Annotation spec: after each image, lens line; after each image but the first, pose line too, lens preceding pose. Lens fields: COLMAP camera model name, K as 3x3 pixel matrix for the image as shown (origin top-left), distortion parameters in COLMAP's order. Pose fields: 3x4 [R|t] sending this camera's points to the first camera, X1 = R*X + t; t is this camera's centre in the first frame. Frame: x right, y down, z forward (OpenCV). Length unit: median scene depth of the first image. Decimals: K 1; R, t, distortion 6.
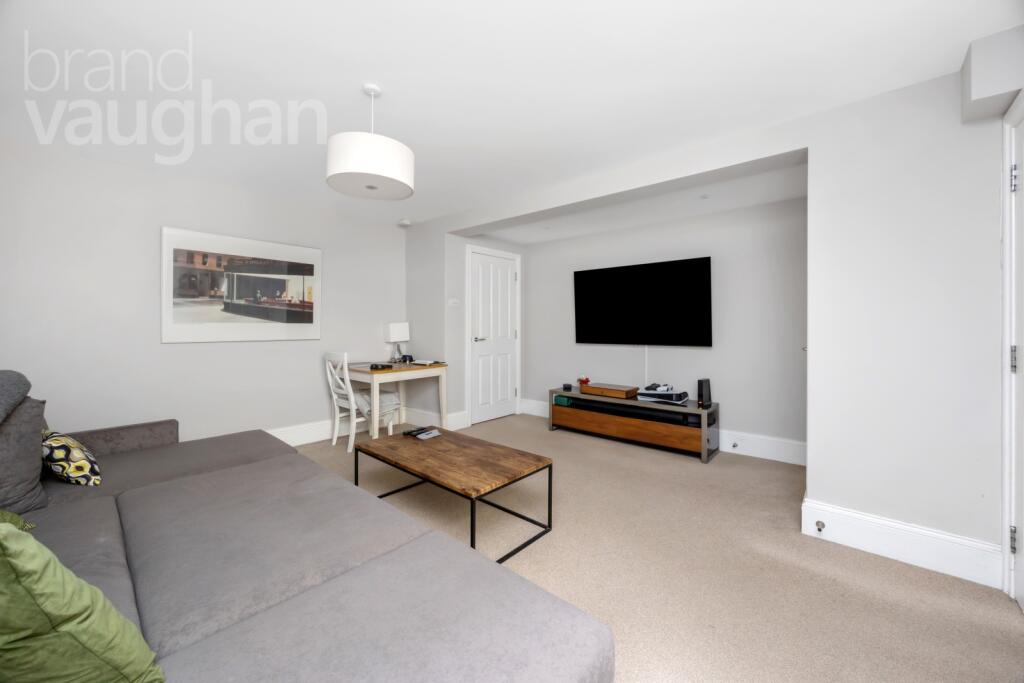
lens RADIAL K [[391.9, 0, 511.8], [0, 391.9, 336.1], [0, 0, 1]] dist [-0.002503, 0.000675]
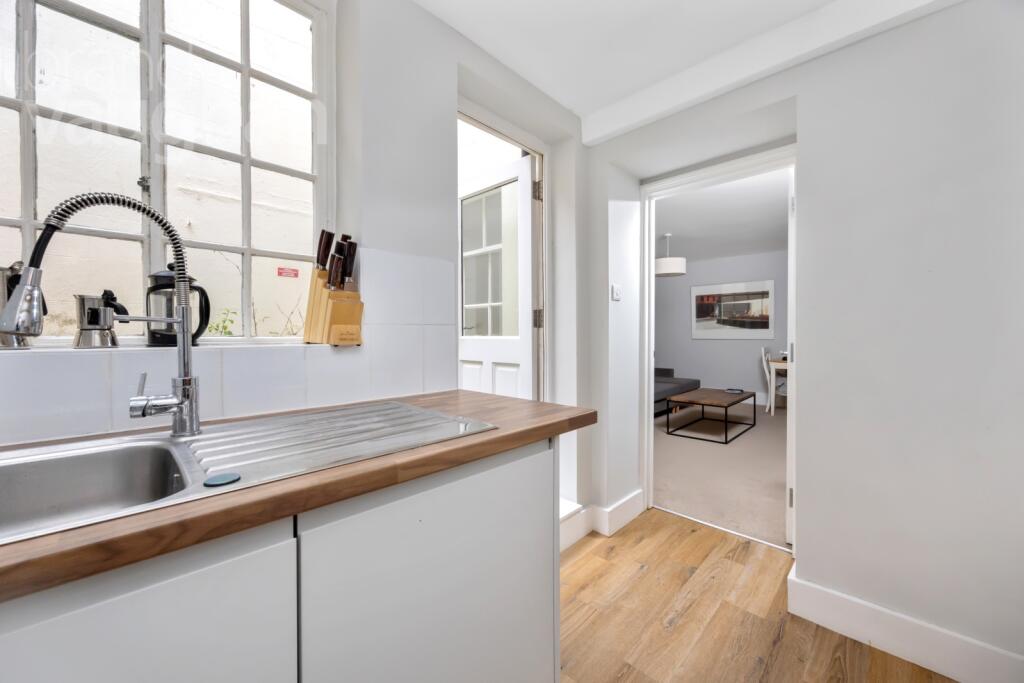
lens RADIAL K [[391.9, 0, 519.1], [0, 391.9, 338.9], [0, 0, 1]] dist [-0.002503, 0.000675]
pose [[-0.028022, 0.013561, -0.999515, 1.193870], [-0.018704, 0.999726, 0.014088, 0.003353], [0.999432, 0.019090, -0.027761, 0.080711]]
